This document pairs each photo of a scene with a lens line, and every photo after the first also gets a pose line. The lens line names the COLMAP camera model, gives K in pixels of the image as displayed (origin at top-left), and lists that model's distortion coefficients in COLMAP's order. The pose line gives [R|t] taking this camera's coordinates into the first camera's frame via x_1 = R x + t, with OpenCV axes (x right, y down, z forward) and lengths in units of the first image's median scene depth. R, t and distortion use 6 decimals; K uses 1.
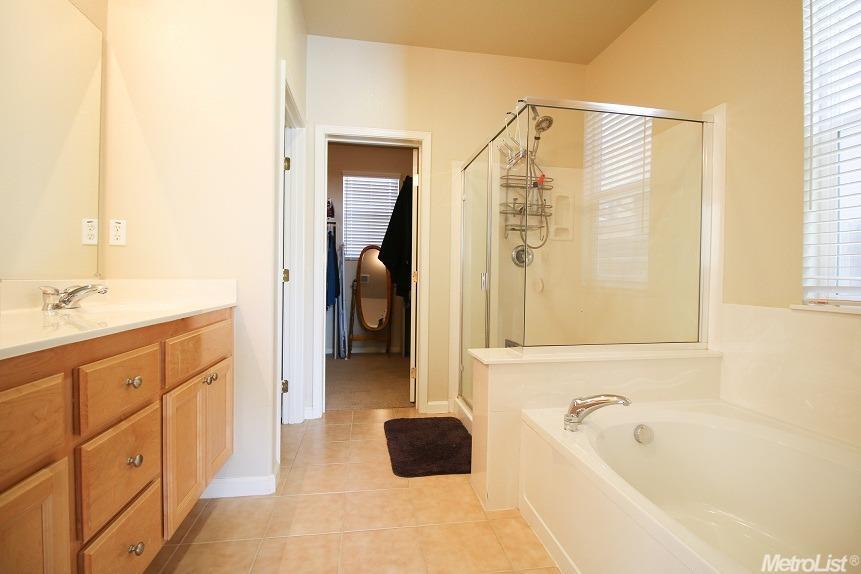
lens RADIAL K [[408.2, 0, 430.5], [0, 408.2, 287.0], [0, 0, 1]] dist [-0.019637, -0.000459]
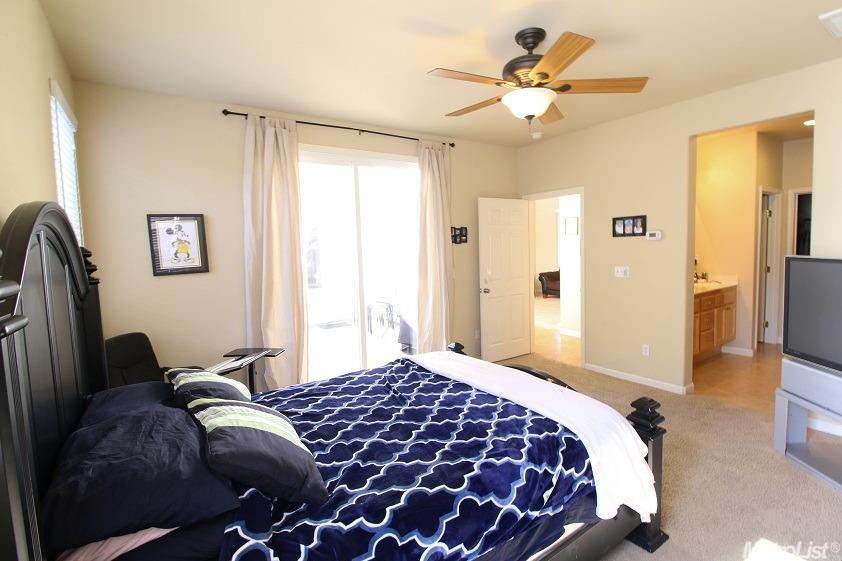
lens RADIAL K [[399.2, 0, 421.0], [0, 399.2, 280.5], [0, 0, 1]] dist [-0.019637, -0.000459]
pose [[0.410951, 0.042604, -0.910662, 1.355057], [0.024819, 0.998014, 0.057890, -0.245188], [0.911320, -0.046391, 0.409077, -2.590934]]
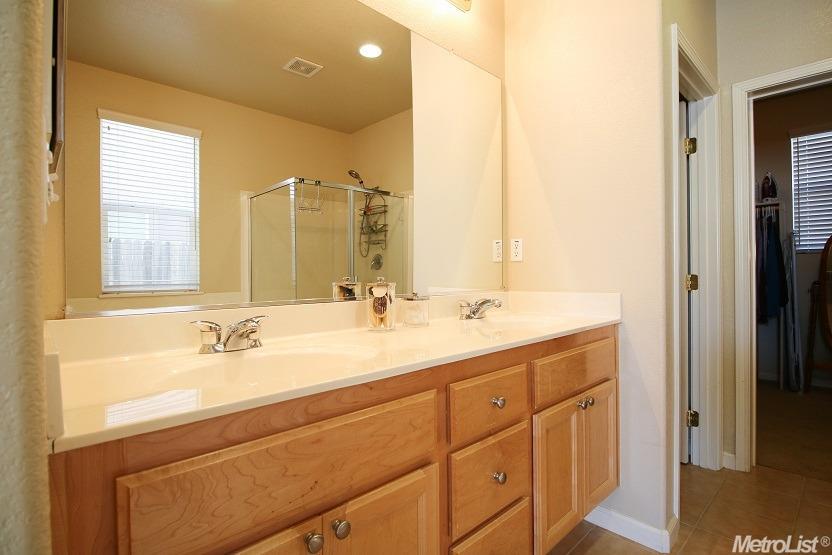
lens RADIAL K [[414.4, 0, 416.0], [0, 414.4, 277.5], [0, 0, 1]] dist [-0.013477, -0.000269]
pose [[0.562639, -0.016060, -0.826547, 0.027323], [0.002861, 0.999843, -0.017480, -0.048013], [0.826698, 0.007470, 0.562596, 0.145797]]
